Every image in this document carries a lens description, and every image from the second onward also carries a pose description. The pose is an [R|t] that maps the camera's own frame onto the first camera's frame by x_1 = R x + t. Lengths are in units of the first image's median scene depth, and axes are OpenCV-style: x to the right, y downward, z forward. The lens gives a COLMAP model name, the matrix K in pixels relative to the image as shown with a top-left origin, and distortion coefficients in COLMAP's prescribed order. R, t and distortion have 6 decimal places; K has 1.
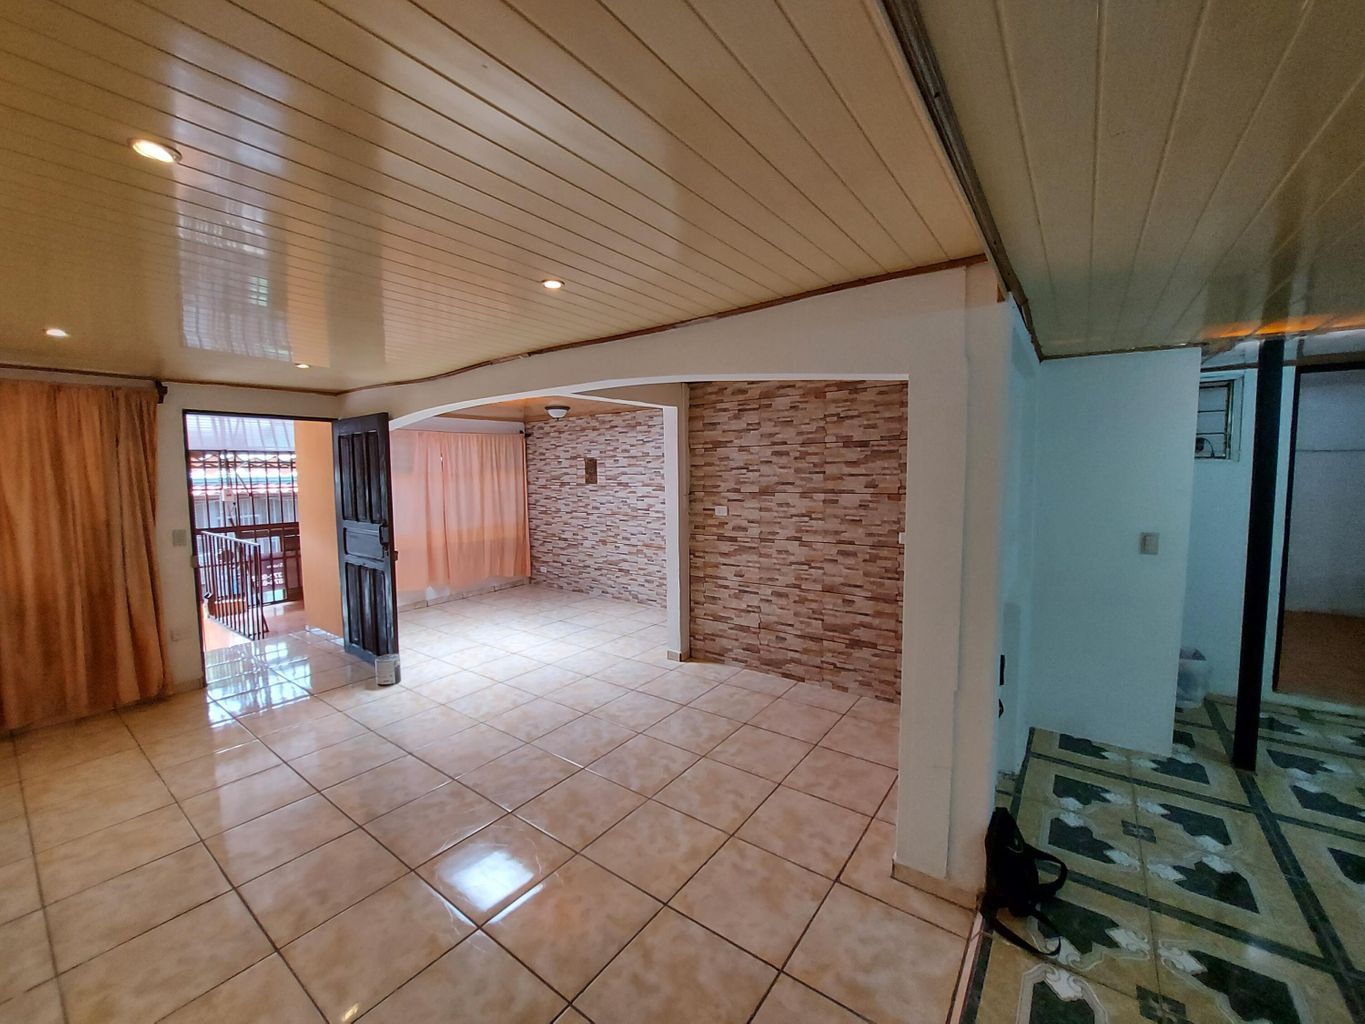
lens RADIAL K [[540.1, 0, 684.6], [0, 540.1, 519.1], [0, 0, 1]] dist [-0.021041, 0.001665]
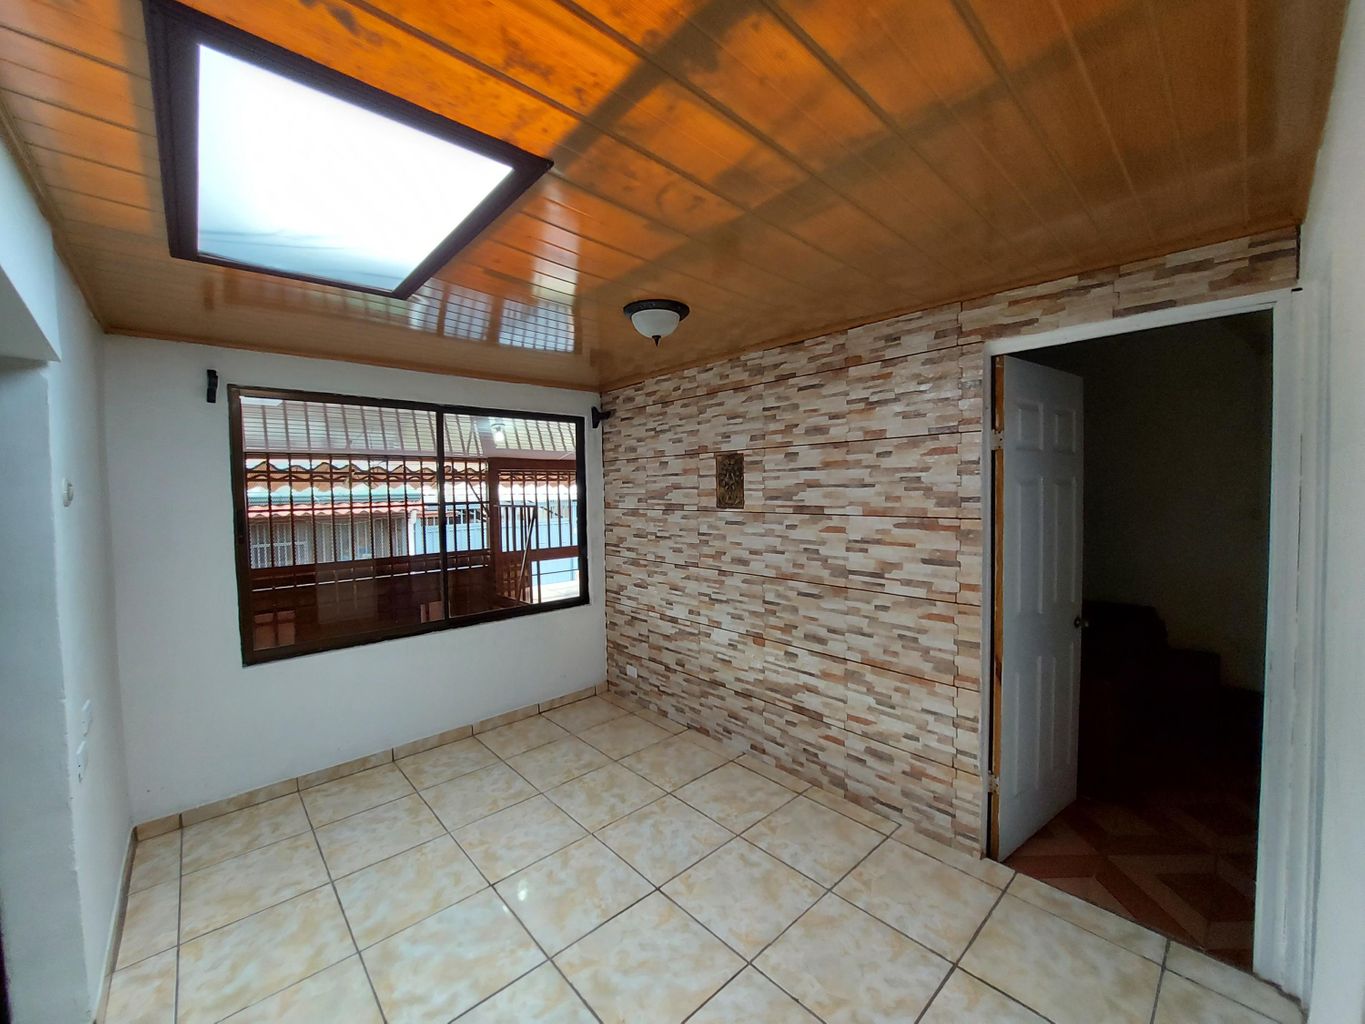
lens RADIAL K [[540.1, 0, 682.3], [0, 540.1, 506.6], [0, 0, 1]] dist [-0.021041, 0.001665]
pose [[0.979967, -0.002209, -0.199146, -0.125451], [-0.008669, 0.998518, -0.053733, -0.043070], [0.198969, 0.054383, 0.978496, 0.560868]]
